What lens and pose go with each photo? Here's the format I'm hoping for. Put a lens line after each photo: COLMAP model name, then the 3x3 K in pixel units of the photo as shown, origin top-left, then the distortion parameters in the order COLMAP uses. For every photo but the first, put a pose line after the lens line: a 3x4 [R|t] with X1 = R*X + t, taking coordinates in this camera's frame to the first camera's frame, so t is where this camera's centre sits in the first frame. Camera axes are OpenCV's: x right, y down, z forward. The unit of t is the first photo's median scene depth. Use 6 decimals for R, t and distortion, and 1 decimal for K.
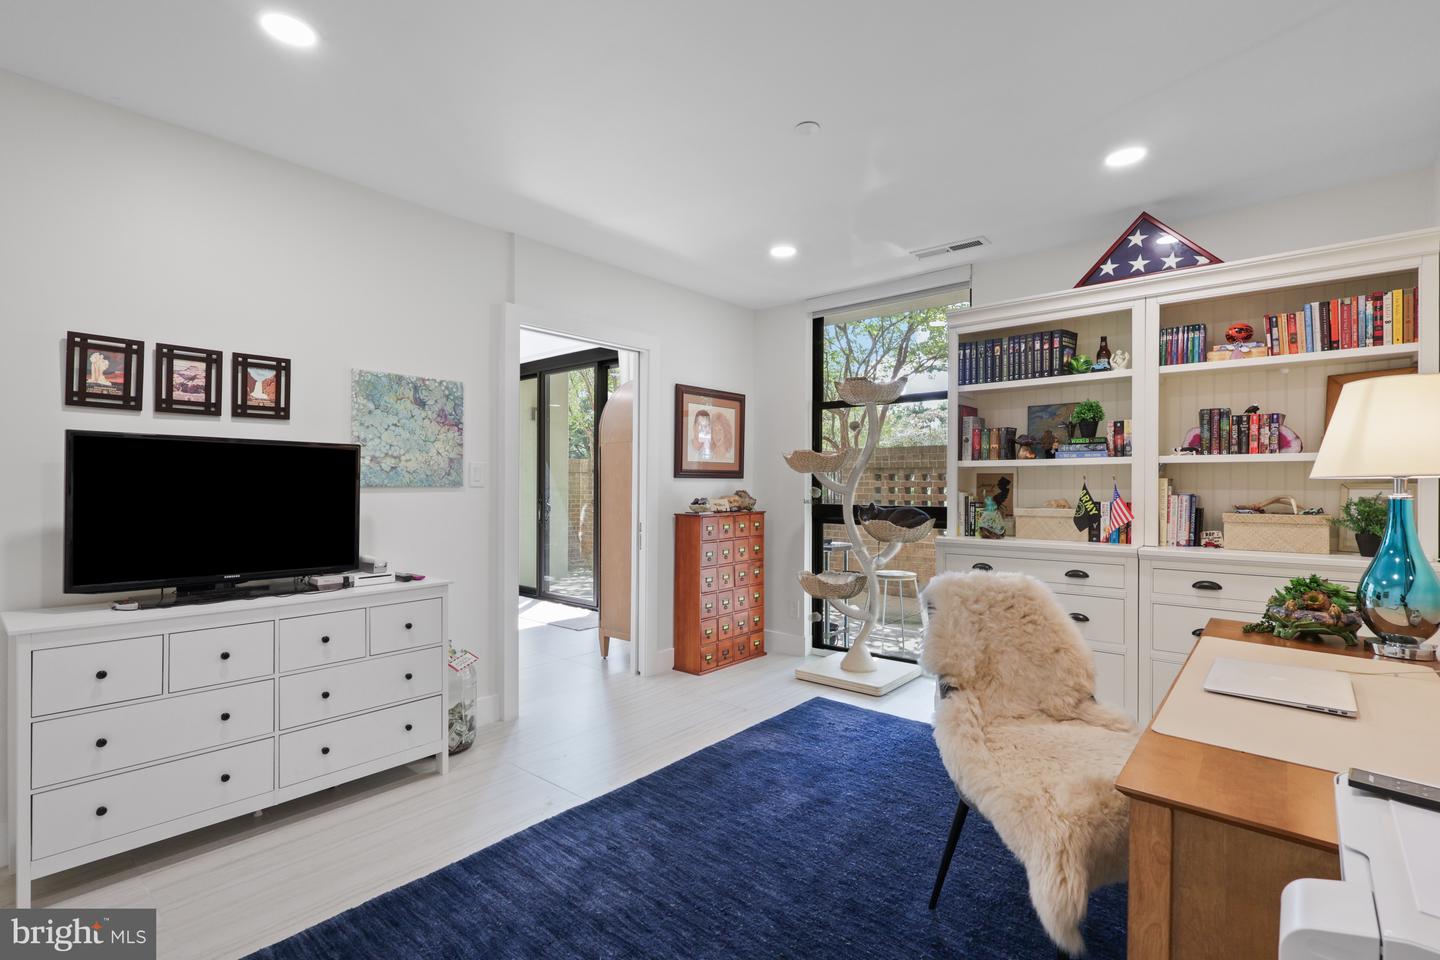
lens RADIAL K [[668.4, 0, 719.0], [0, 668.4, 485.8], [0, 0, 1]] dist [0.002963, 0.000012]
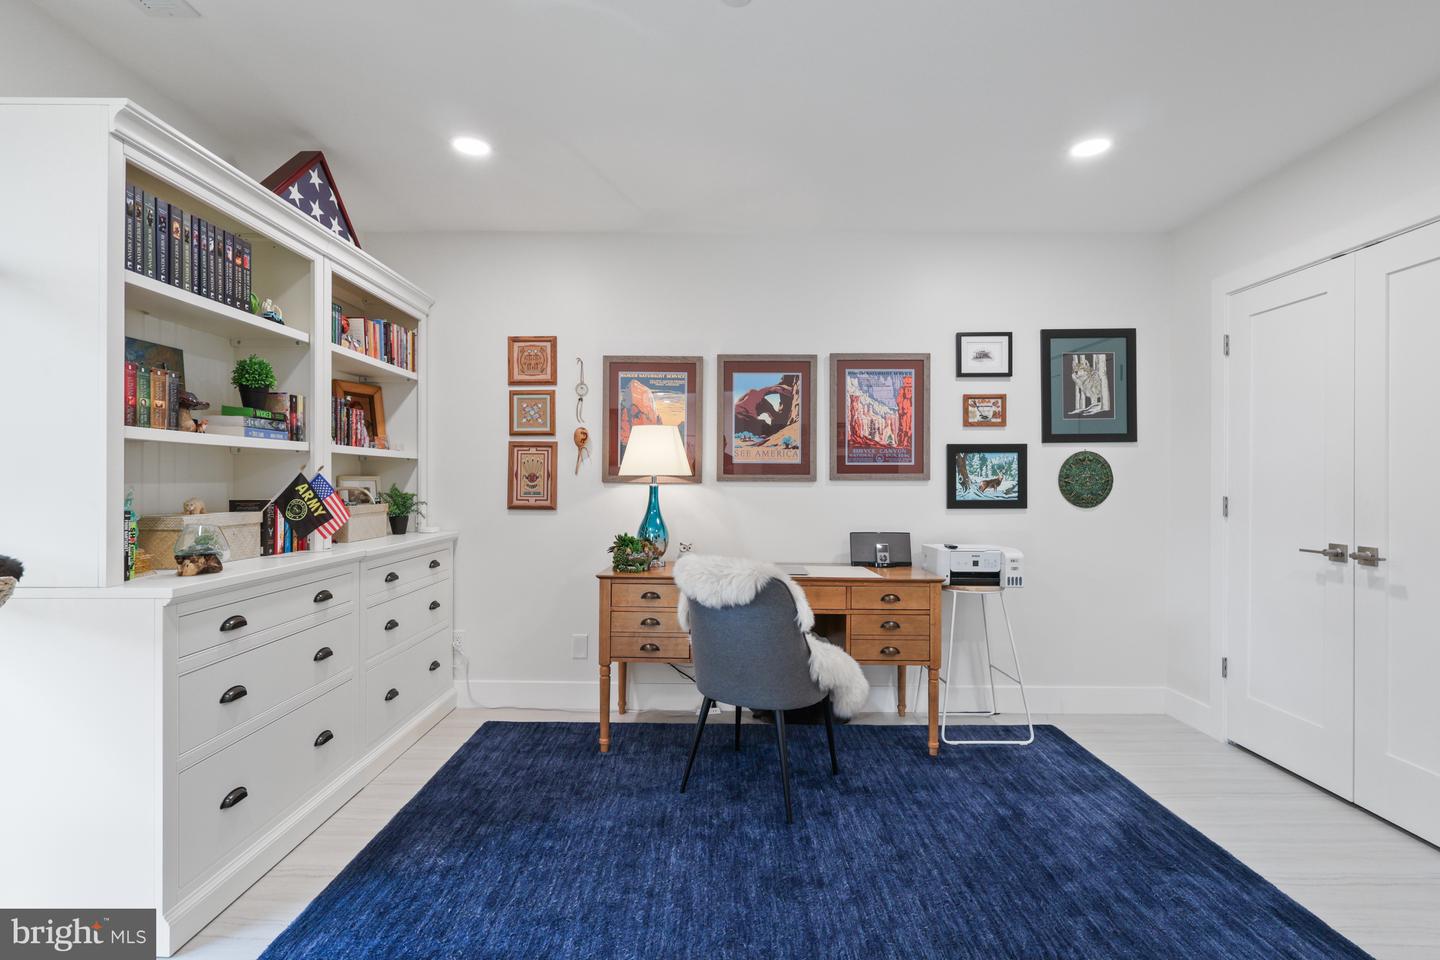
lens RADIAL K [[668.4, 0, 723.1], [0, 668.4, 478.5], [0, 0, 1]] dist [0.002963, 0.000012]
pose [[-0.661293, -0.004090, 0.750116, -0.316653], [-0.006893, 0.999976, -0.000625, -0.002418], [-0.750096, -0.005583, -0.661306, 1.128669]]
